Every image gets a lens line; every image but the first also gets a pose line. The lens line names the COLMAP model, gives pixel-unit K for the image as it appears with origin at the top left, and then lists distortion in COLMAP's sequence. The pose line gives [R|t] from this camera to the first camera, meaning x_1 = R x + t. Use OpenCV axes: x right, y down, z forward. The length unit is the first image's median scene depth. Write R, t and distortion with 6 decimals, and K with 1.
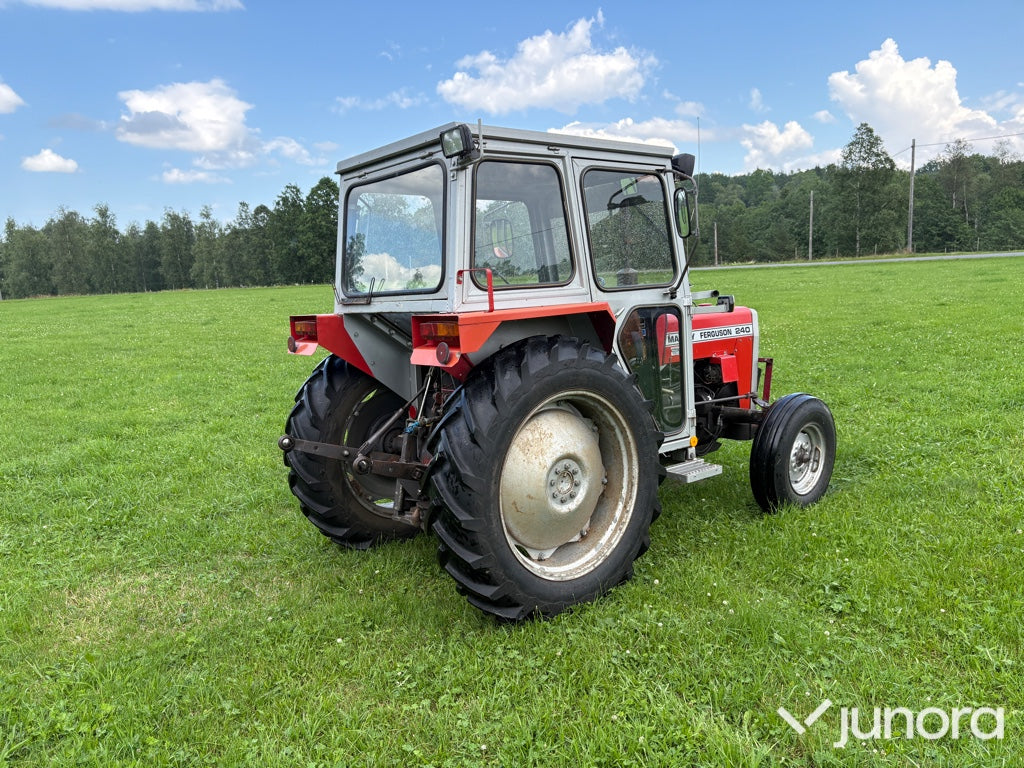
lens RADIAL K [[767.0, 0, 509.0], [0, 767.0, 405.0], [0, 0, 1]] dist [0.052447, -0.053035]
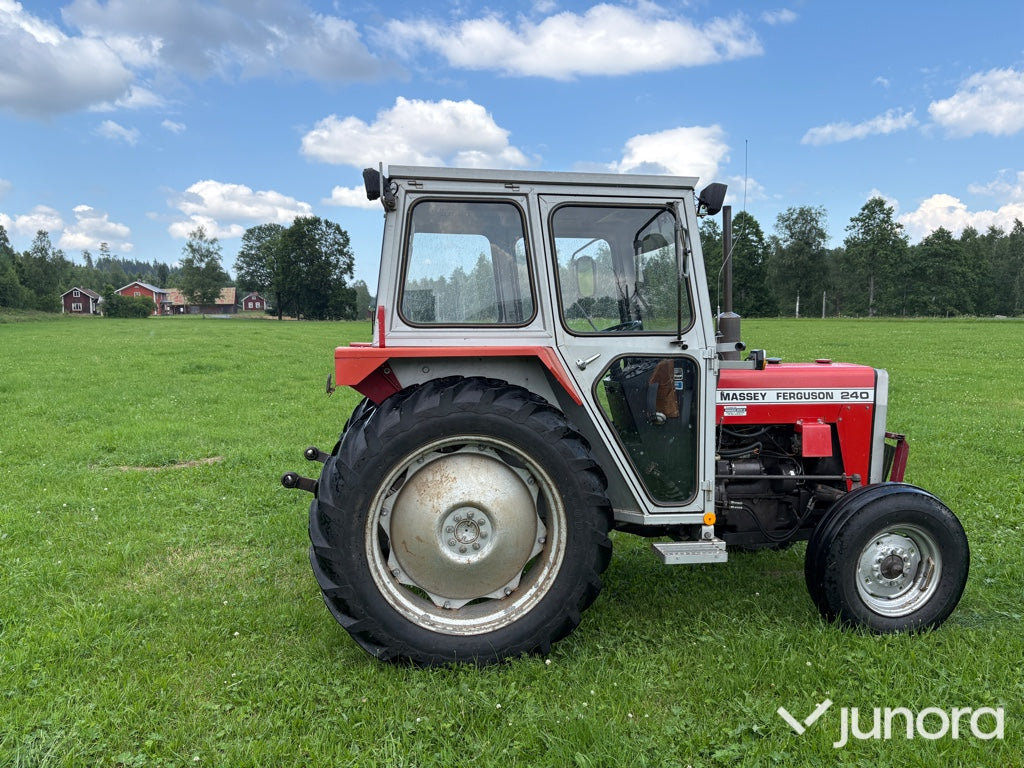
lens RADIAL K [[777.6, 0, 512.7], [0, 777.6, 396.9], [0, 0, 1]] dist [0.043255, -0.034241]
pose [[0.864003, 0.095051, -0.494433, 0.532404], [-0.121699, 0.992325, -0.021898, -0.045976], [0.488557, 0.079092, 0.868940, 0.161323]]
